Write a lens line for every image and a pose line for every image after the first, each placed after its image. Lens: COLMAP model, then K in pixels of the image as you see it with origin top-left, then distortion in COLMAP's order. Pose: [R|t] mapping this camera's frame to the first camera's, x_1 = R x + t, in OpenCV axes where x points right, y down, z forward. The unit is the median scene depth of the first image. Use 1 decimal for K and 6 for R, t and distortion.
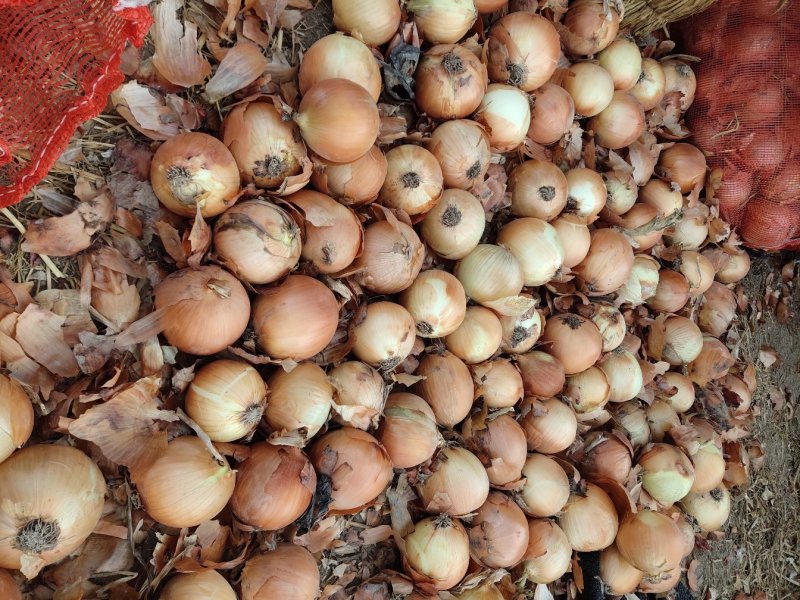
lens RADIAL K [[620.4, 0, 401.9], [0, 620.4, 302.4], [0, 0, 1]] dist [0.032689, -0.008078]
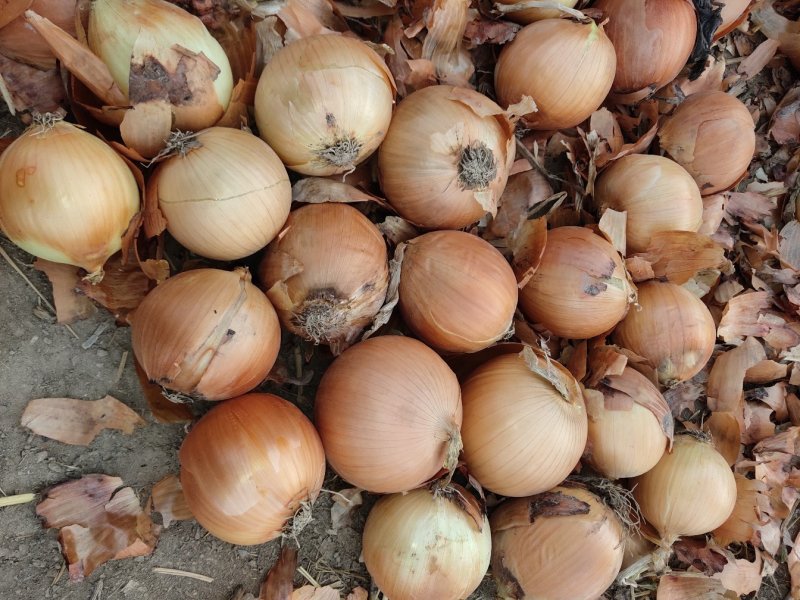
lens RADIAL K [[620.4, 0, 401.9], [0, 620.4, 302.4], [0, 0, 1]] dist [0.032689, -0.008078]
pose [[0.807652, -0.504172, -0.305794, -0.272664], [0.576720, 0.783451, 0.231512, 0.144385], [0.122853, -0.363338, 0.923522, 0.078863]]
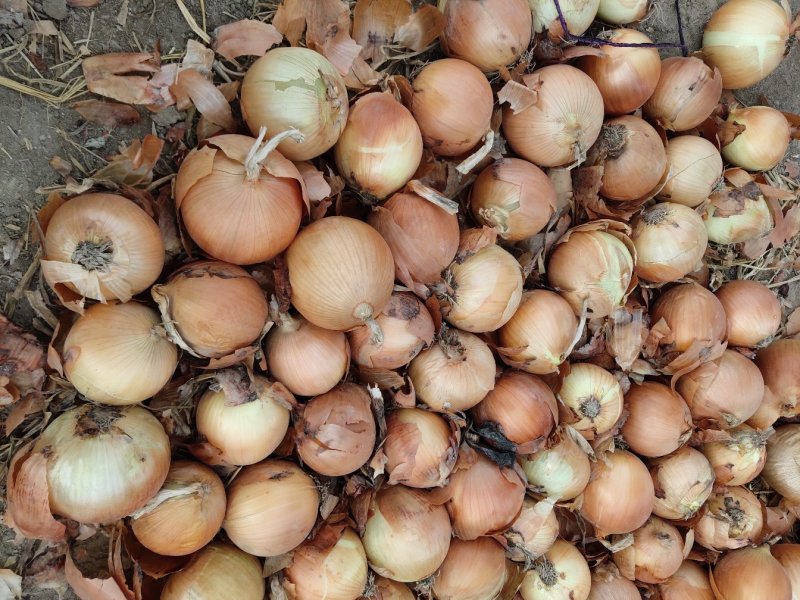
lens RADIAL K [[620.4, 0, 401.9], [0, 620.4, 302.4], [0, 0, 1]] dist [0.032689, -0.008078]
pose [[-0.156194, 0.767407, -0.621844, 0.235921], [-0.824388, -0.448059, -0.345873, 0.644177], [-0.544048, 0.458617, 0.702625, 0.214722]]
